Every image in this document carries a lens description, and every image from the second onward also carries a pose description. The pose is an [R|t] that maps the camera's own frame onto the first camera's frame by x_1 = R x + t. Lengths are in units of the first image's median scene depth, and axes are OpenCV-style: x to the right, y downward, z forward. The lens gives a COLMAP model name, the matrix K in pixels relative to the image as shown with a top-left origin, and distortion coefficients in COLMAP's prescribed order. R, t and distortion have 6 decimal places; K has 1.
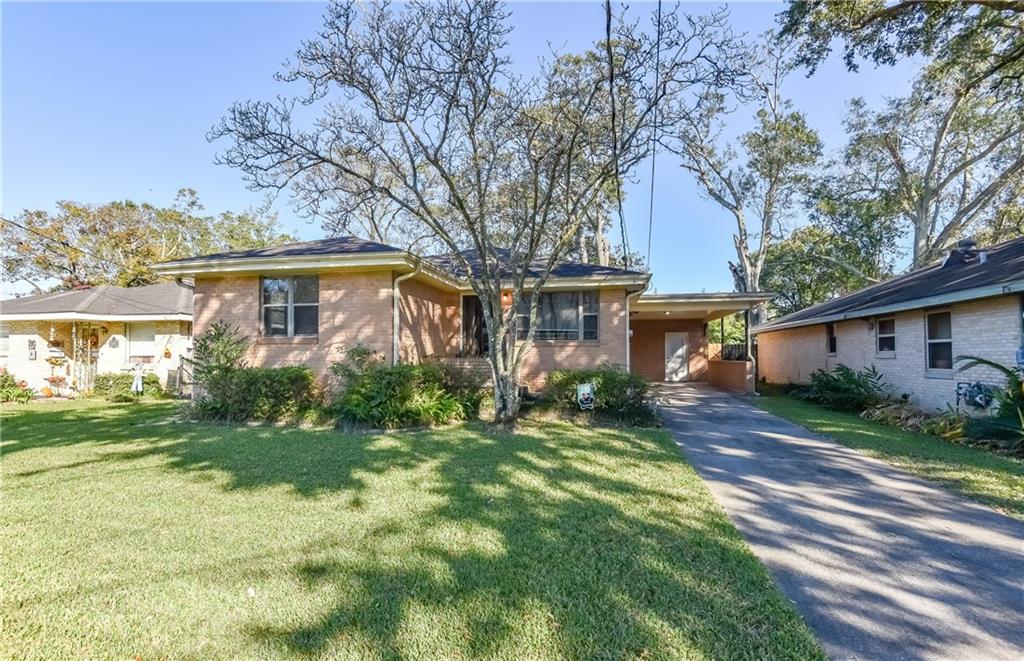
lens RADIAL K [[468.3, 0, 506.0], [0, 468.3, 347.0], [0, 0, 1]] dist [0.002143, -0.008724]
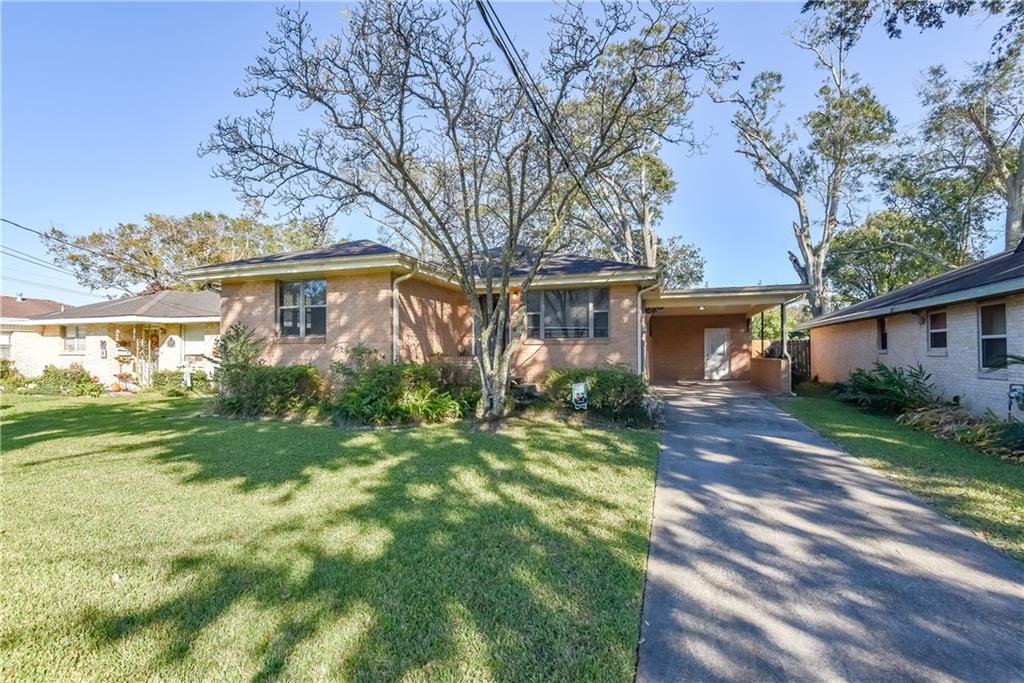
lens RADIAL K [[466.3, 0, 509.9], [0, 466.3, 347.4], [0, 0, 1]] dist [0.001808, -0.007894]
pose [[0.991989, -0.003568, -0.126275, 0.134740], [0.004648, 0.999955, 0.008256, -0.004501], [0.126240, -0.008777, 0.991961, 0.014580]]
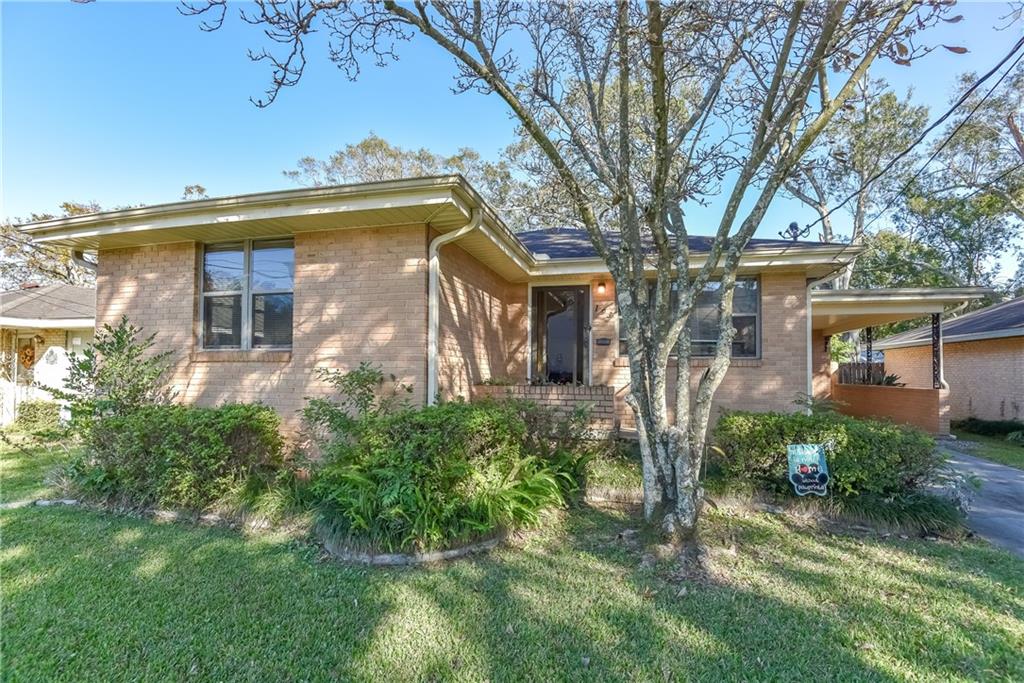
lens RADIAL K [[466.8, 0, 516.9], [0, 466.8, 361.2], [0, 0, 1]] dist [-0.027587, 0.000035]
pose [[0.999448, 0.004980, -0.032861, -0.114863], [-0.005056, 0.999985, -0.002248, -0.007043], [0.032849, 0.002413, 0.999457, 0.447372]]
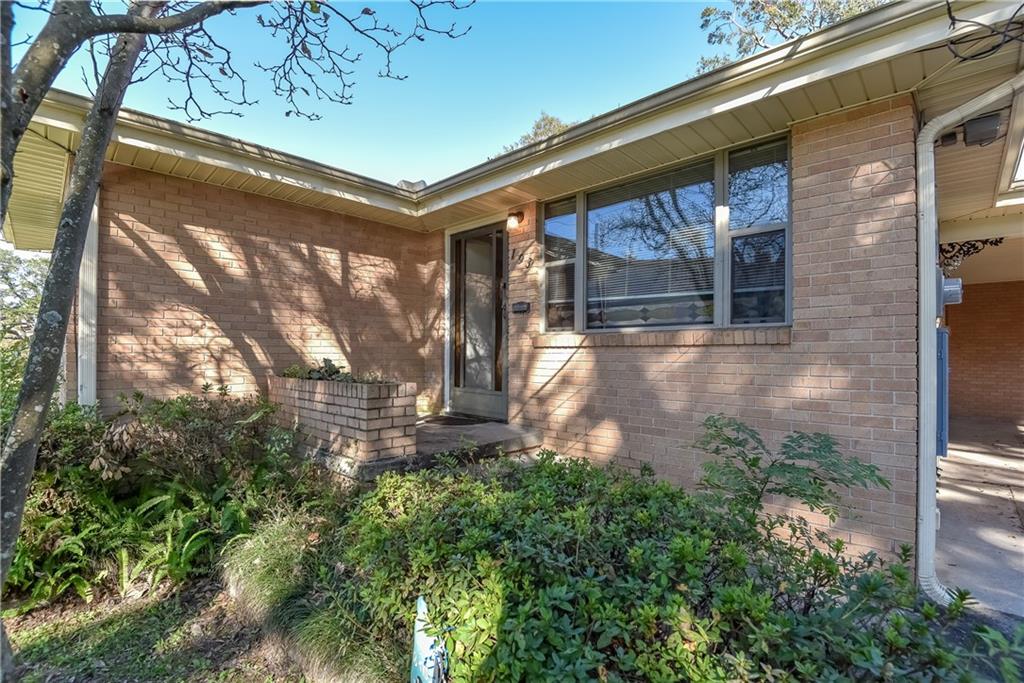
lens RADIAL K [[456.8, 0, 514.1], [0, 456.8, 347.6], [0, 0, 1]] dist [-0.000613, -0.010080]
pose [[0.855338, -0.005452, -0.518042, 0.230750], [0.010782, 0.999915, 0.007280, -0.004134], [0.517959, -0.011813, 0.855324, 0.812010]]
